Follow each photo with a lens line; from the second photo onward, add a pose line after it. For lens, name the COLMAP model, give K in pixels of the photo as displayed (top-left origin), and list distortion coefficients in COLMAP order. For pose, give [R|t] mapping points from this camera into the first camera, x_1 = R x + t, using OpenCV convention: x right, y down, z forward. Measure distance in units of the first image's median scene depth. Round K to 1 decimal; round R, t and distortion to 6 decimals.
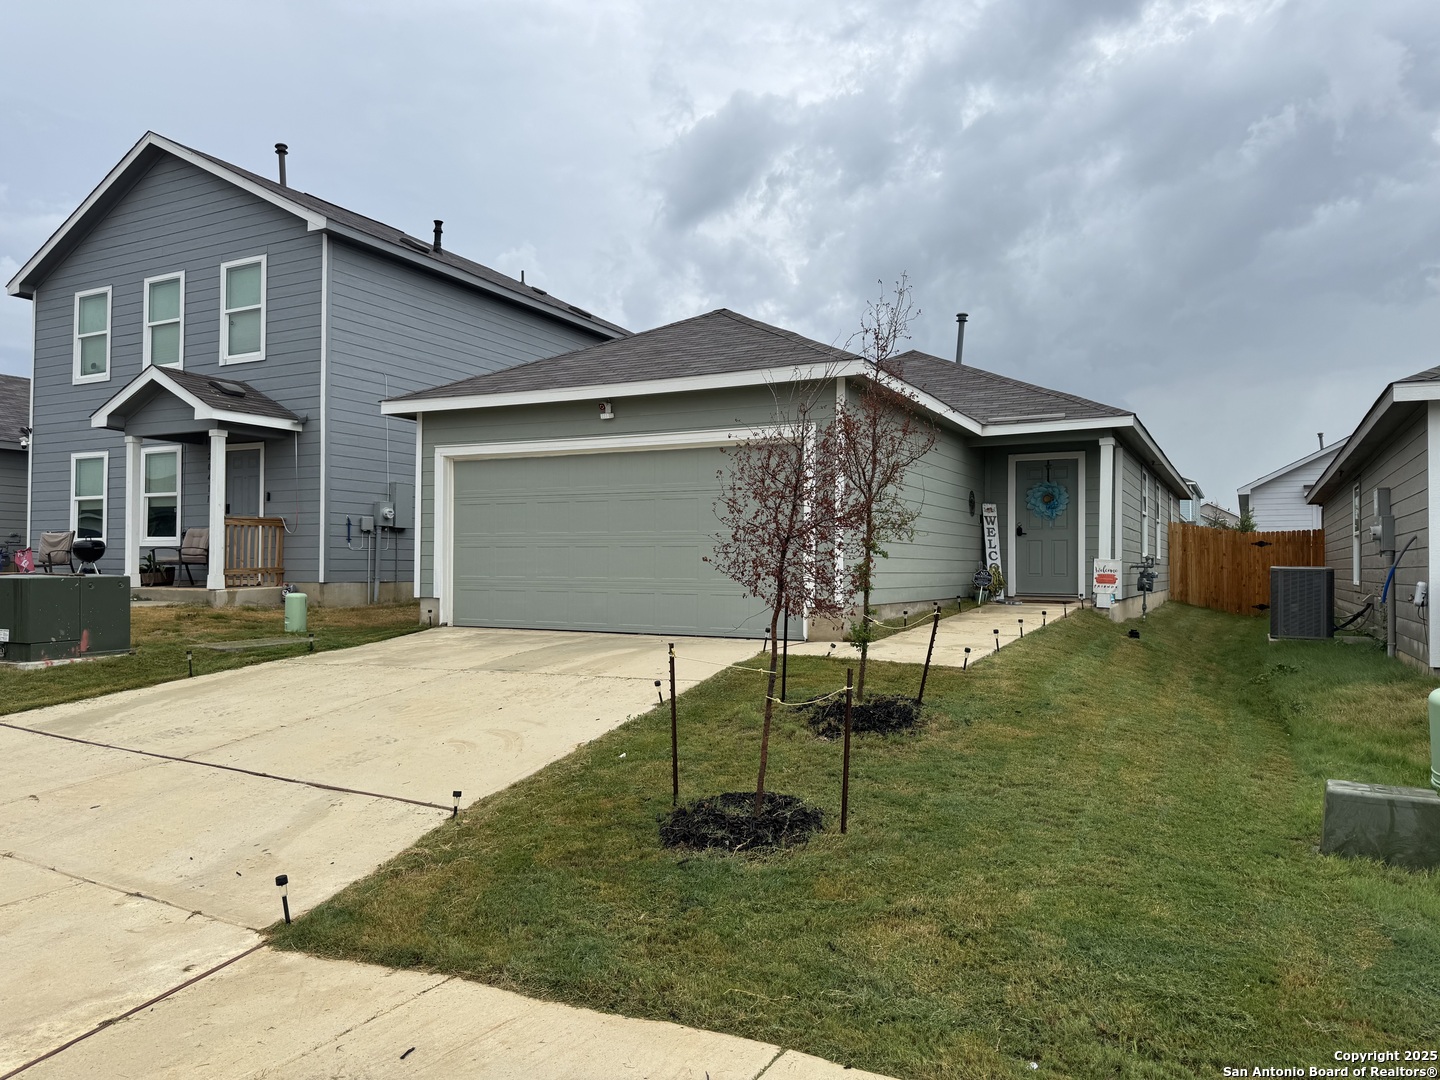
lens RADIAL K [[1002.9, 0, 740.3], [0, 1002.9, 547.1], [0, 0, 1]] dist [0.043936, -0.078572]
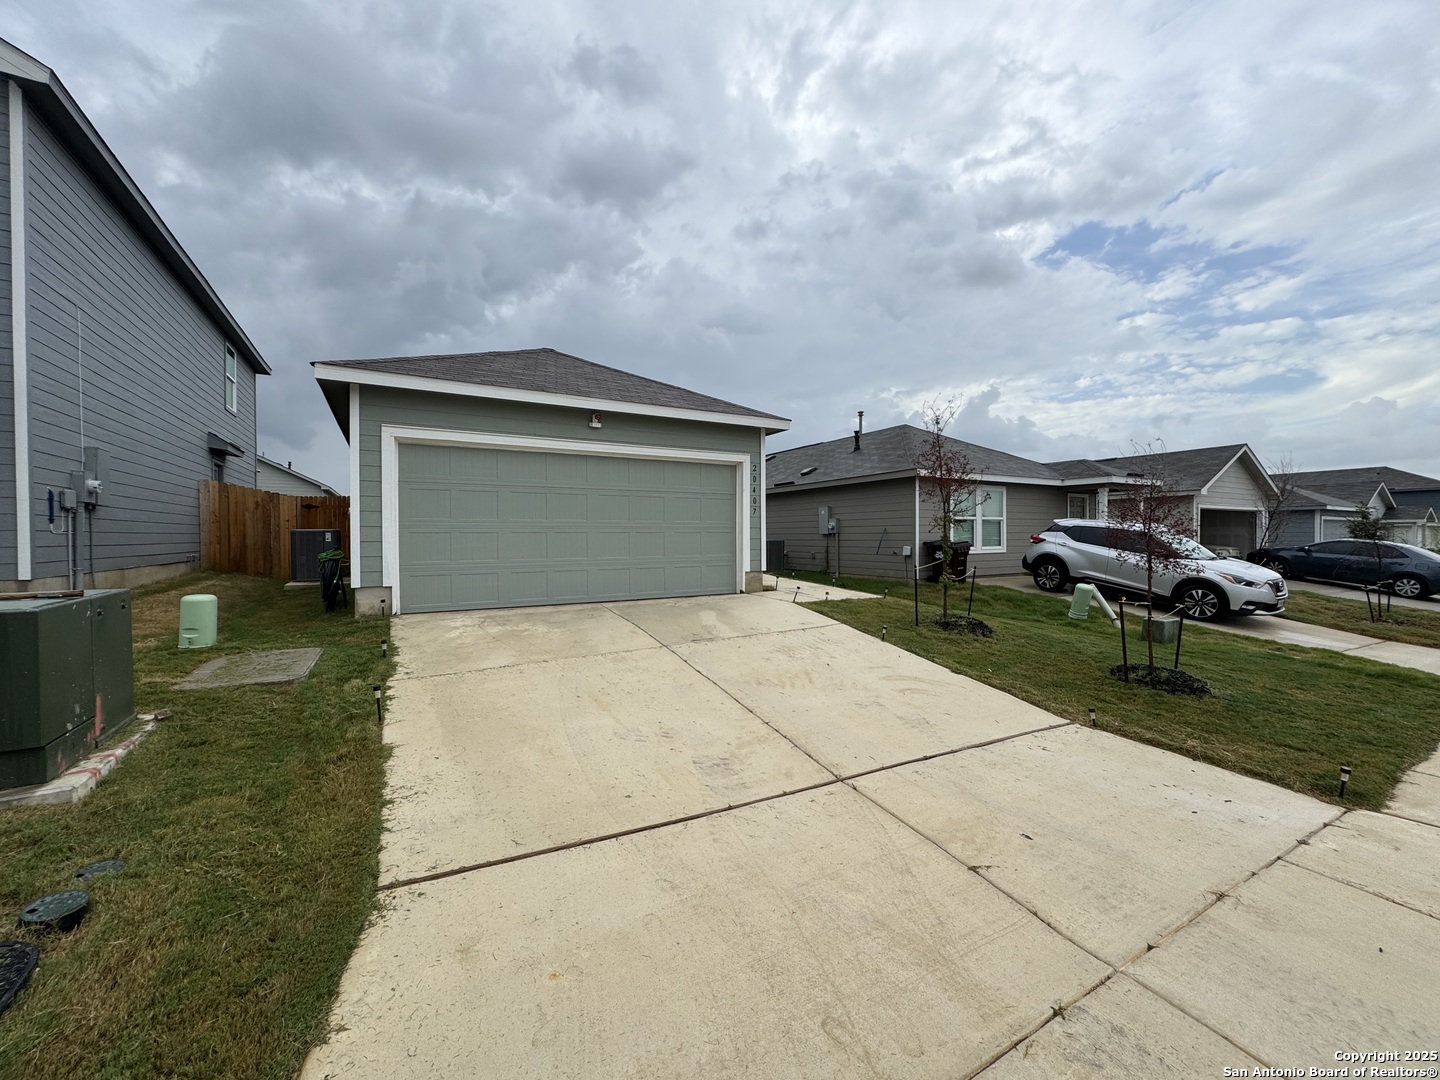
lens RADIAL K [[570.6, 0, 720.0], [0, 570.6, 540.0], [0, 0, 1]] dist [-0.001125, -0.000128]
pose [[0.563070, -0.013829, 0.826294, -0.473745], [-0.007645, 0.999730, 0.021942, -0.005799], [-0.826374, -0.018672, 0.562812, 0.369098]]
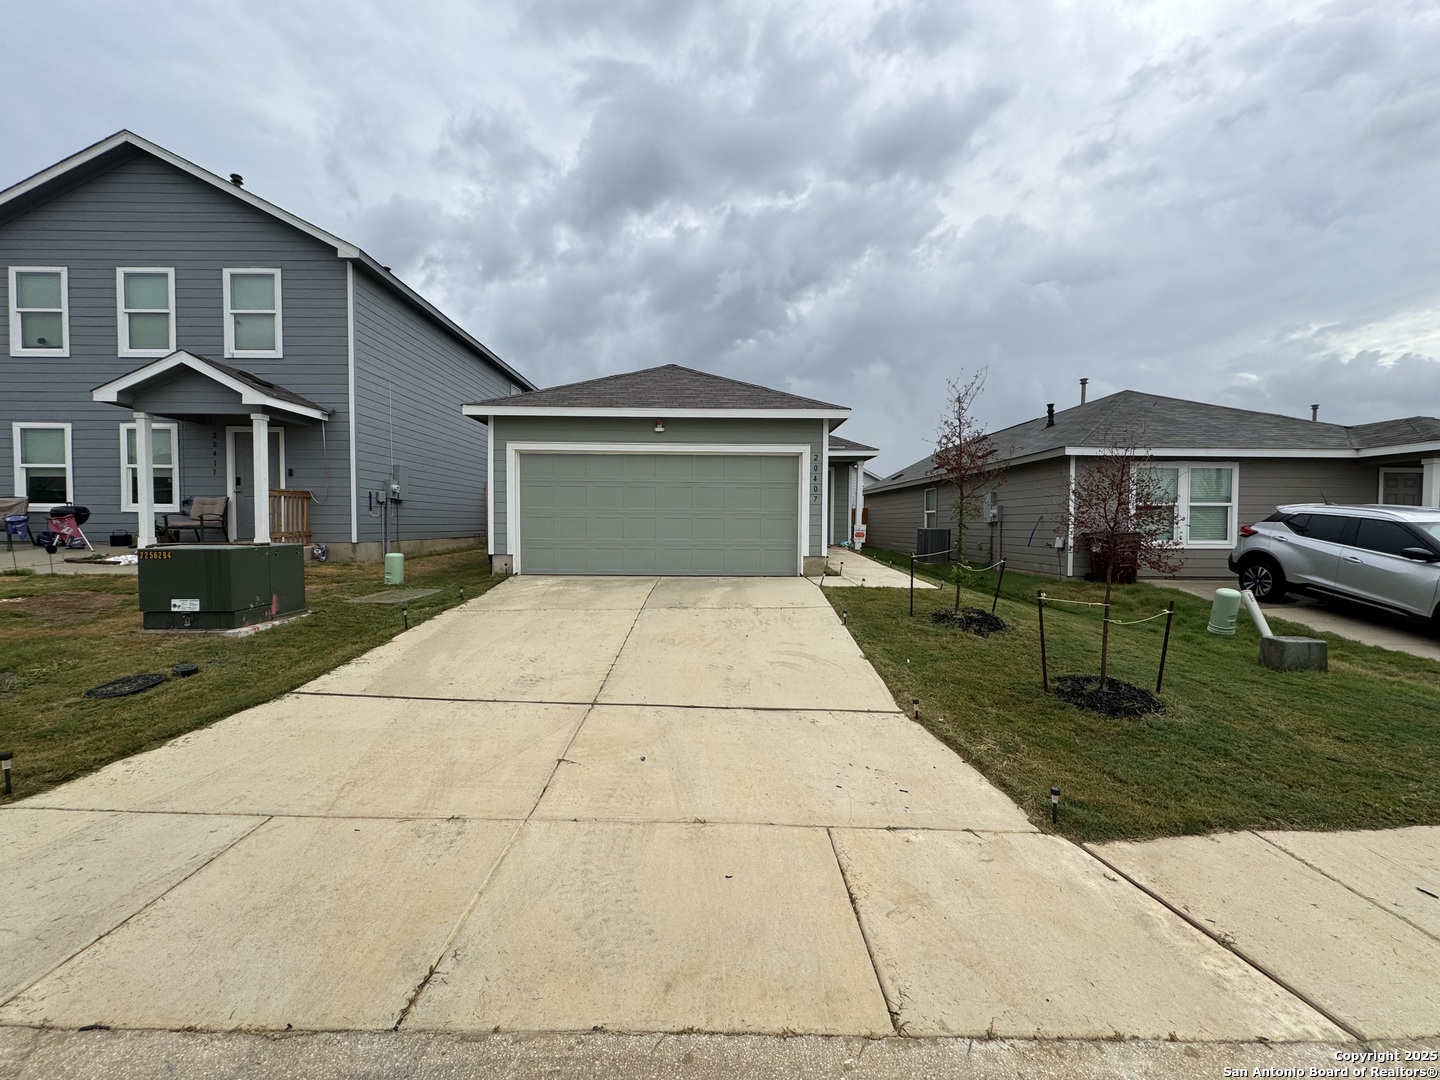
lens RADIAL K [[570.6, 0, 720.0], [0, 570.6, 540.0], [0, 0, 1]] dist [-0.001125, -0.000128]
pose [[0.891174, -0.013112, 0.453472, -0.332809], [-0.009851, 0.998787, 0.048239, -0.007494], [-0.453555, -0.047457, 0.889964, 0.156182]]
